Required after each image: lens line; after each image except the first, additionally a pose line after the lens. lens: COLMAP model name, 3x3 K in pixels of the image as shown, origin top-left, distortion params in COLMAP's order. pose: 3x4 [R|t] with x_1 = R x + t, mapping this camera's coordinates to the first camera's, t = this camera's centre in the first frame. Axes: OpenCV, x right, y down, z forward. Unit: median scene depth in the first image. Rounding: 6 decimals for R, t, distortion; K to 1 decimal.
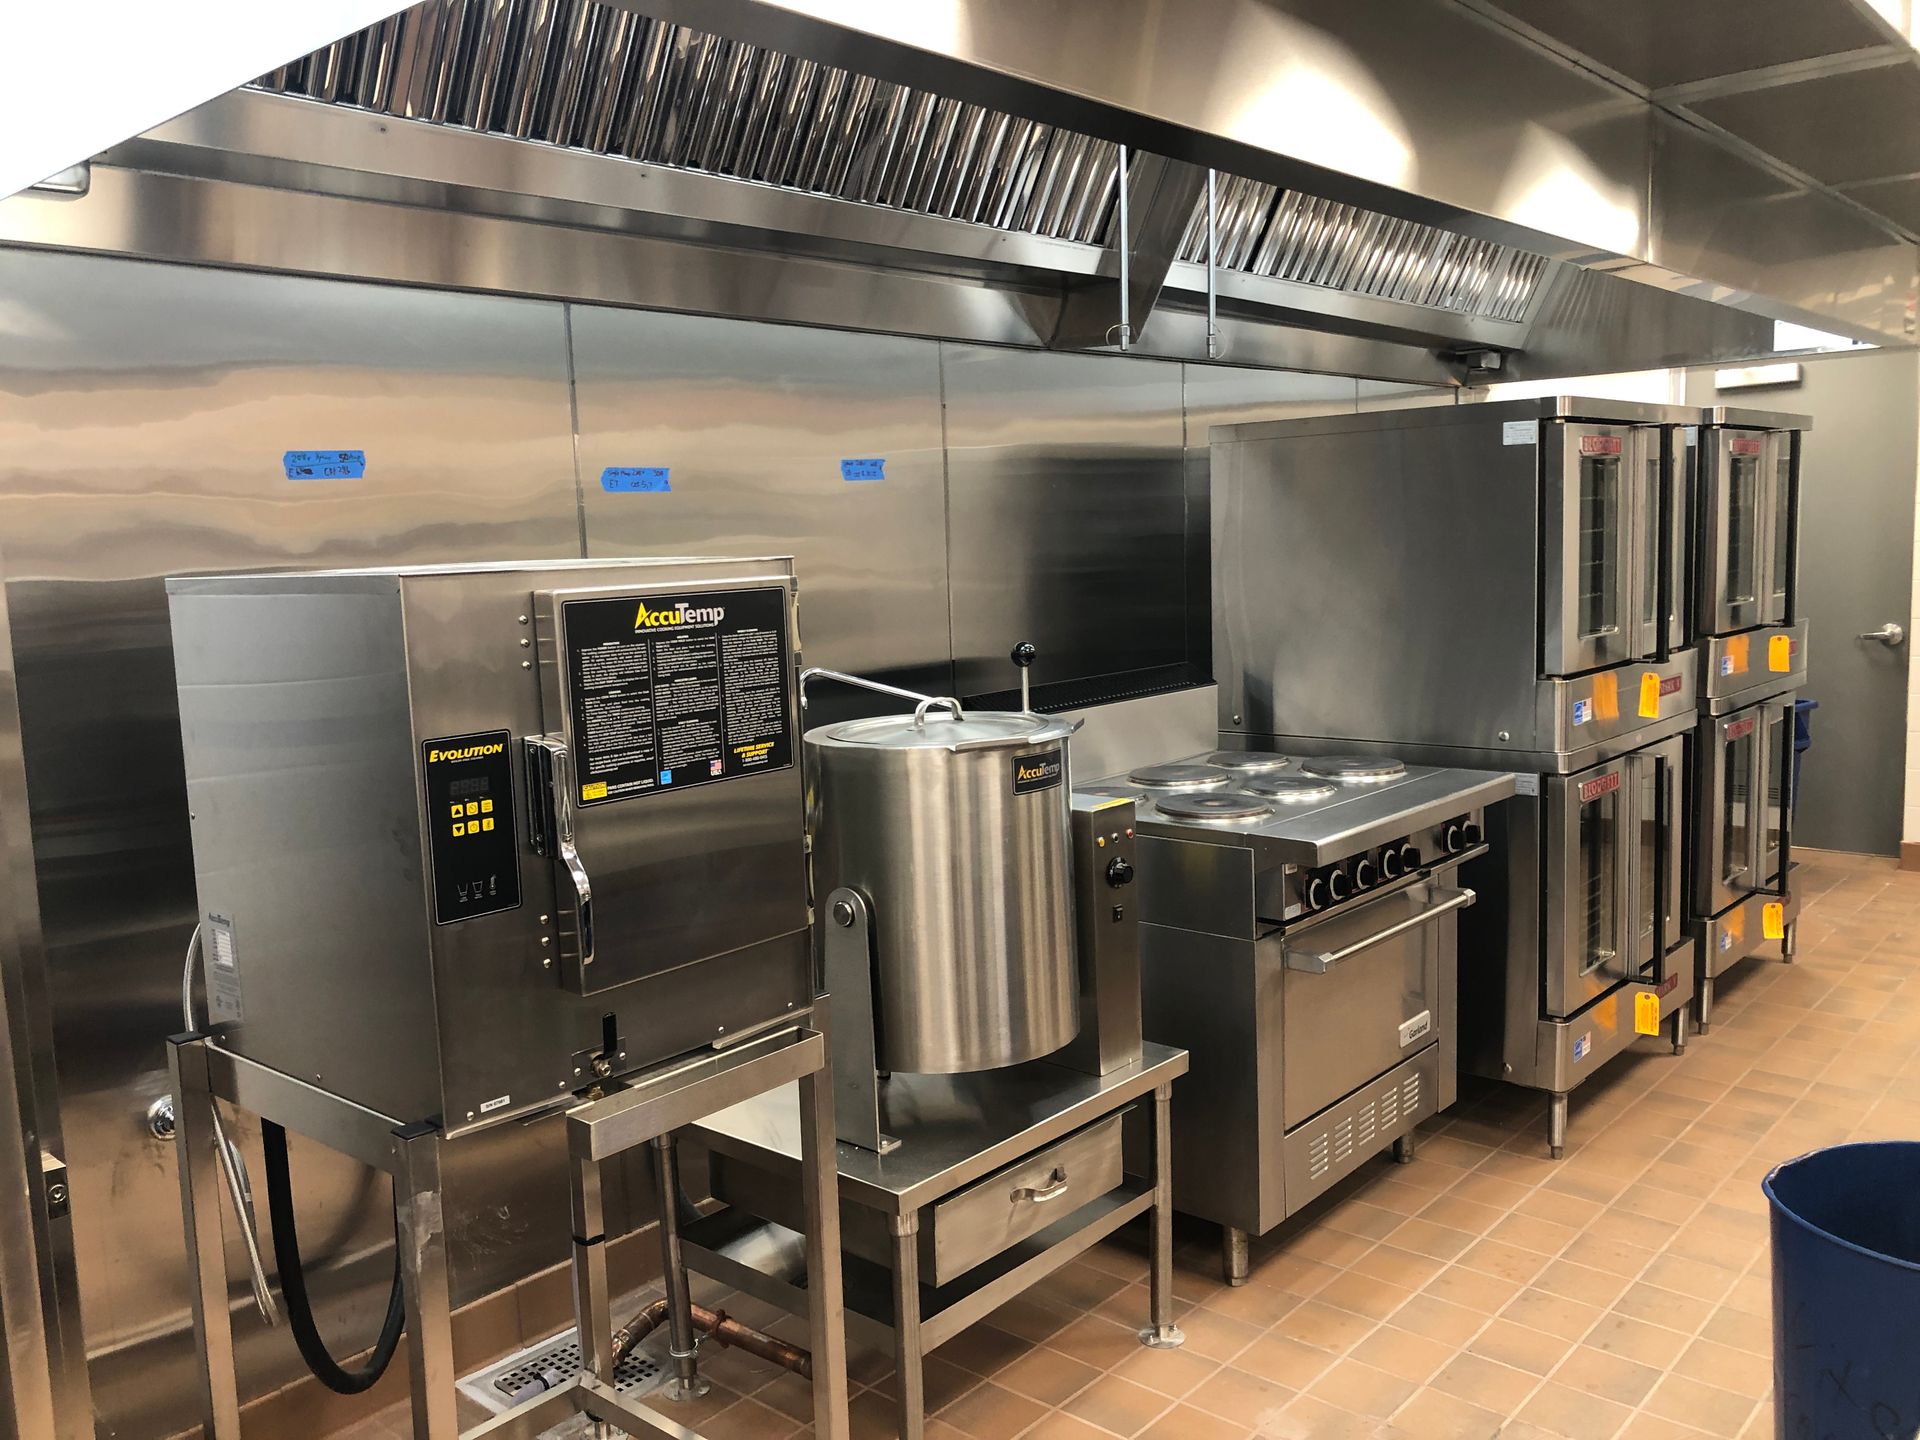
lens RADIAL K [[1557.0, 0, 969.8], [0, 1557.0, 693.0], [0, 0, 1]] dist [0.041223, -0.002998]
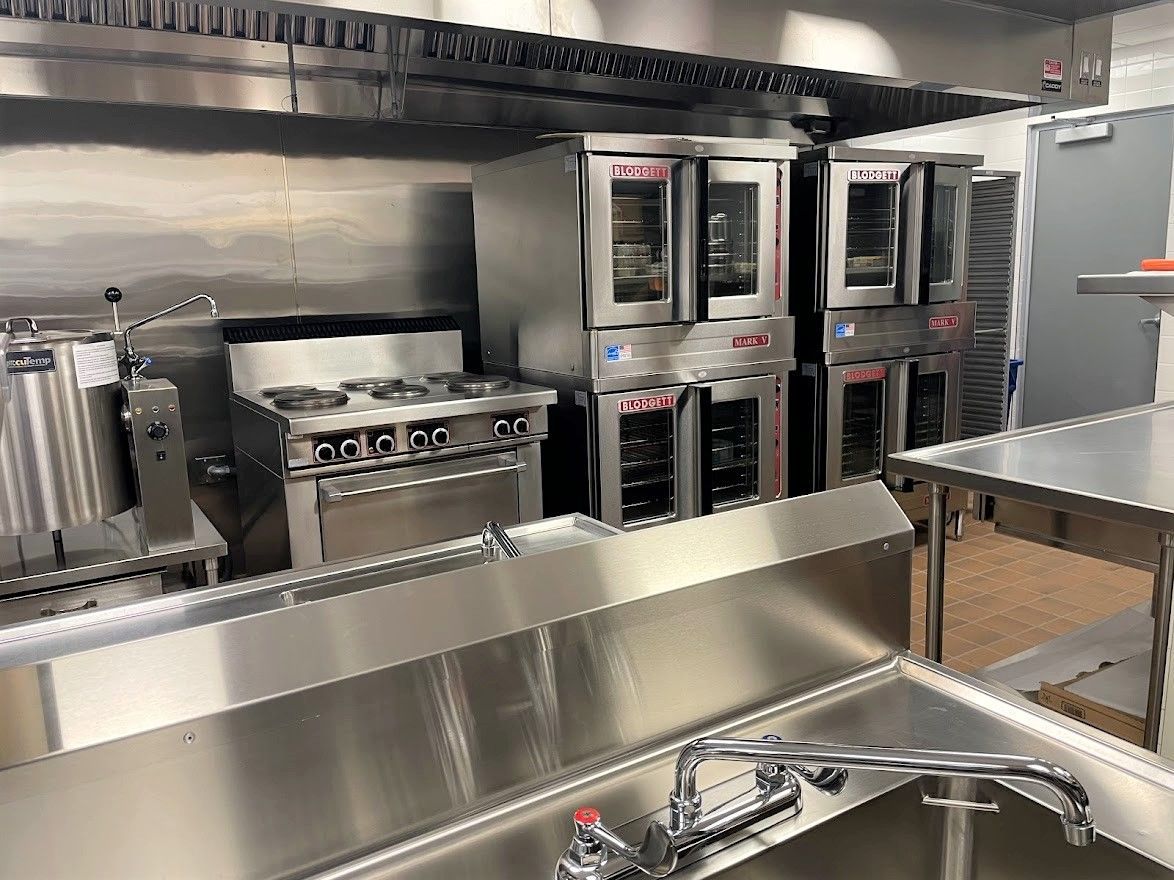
lens RADIAL K [[887.5, 0, 583.1], [0, 887.5, 430.2], [0, 0, 1]] dist [0.100367, -0.154261]
pose [[0.957060, 0.060696, -0.283465, 0.483461], [-0.036447, 0.995270, 0.090054, 0.008022], [0.287590, -0.075856, 0.954745, 0.137279]]
